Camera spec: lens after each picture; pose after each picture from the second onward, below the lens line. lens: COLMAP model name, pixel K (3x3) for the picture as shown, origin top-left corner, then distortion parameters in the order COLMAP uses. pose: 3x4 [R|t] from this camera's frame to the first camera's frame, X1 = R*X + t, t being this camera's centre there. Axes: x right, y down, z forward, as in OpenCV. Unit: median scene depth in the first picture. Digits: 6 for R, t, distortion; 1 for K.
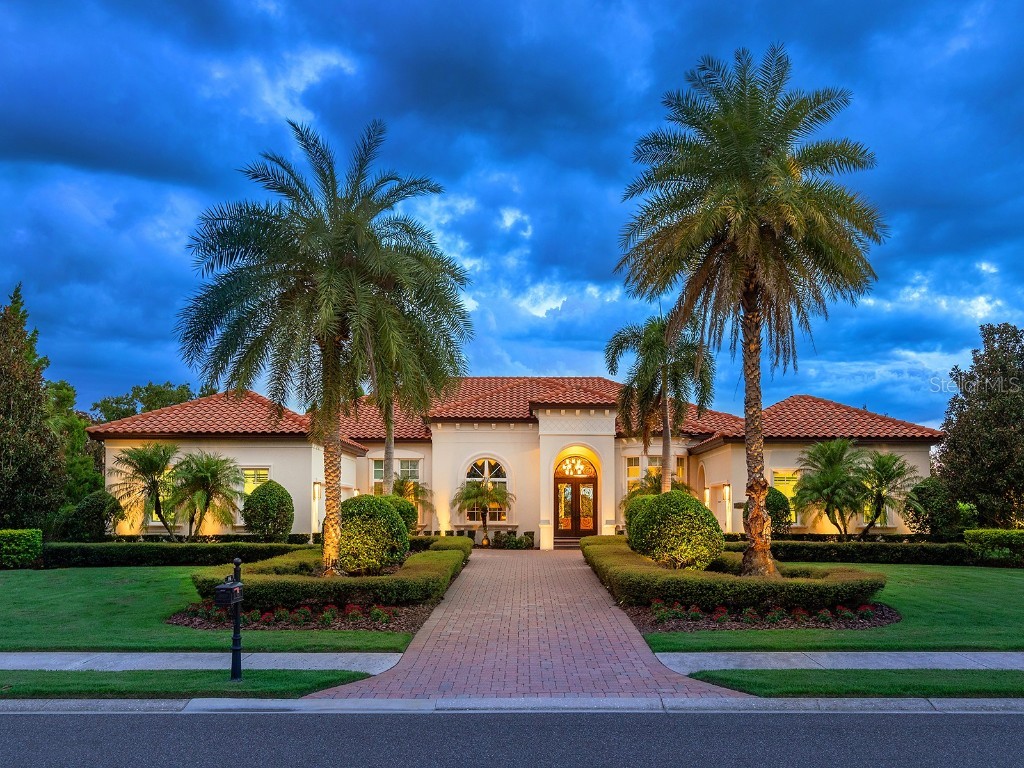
lens RADIAL K [[720.5, 0, 512.0], [0, 720.5, 384.0], [0, 0, 1]] dist [-0.000555, -0.001249]
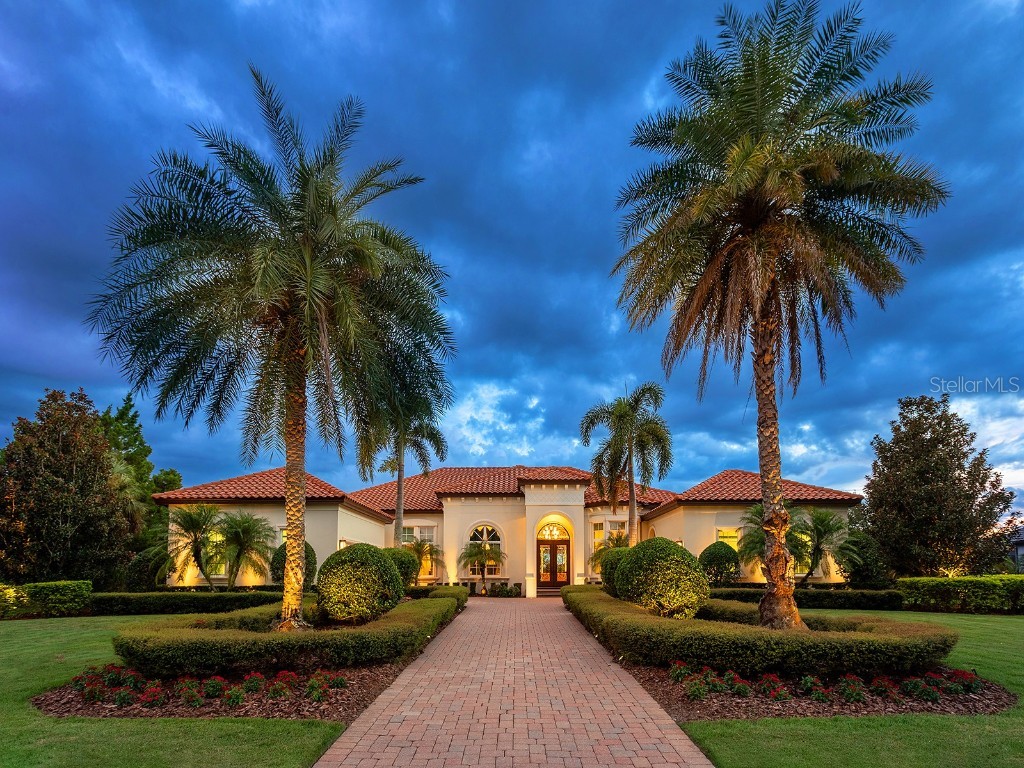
lens RADIAL K [[521.5, 0, 515.9], [0, 521.5, 404.7], [0, 0, 1]] dist [0.001147, 0.000328]
pose [[0.999796, 0.003582, 0.019857, 0.003362], [-0.001010, 0.991762, -0.128089, 0.025757], [-0.020152, 0.128043, 0.991564, 0.109972]]
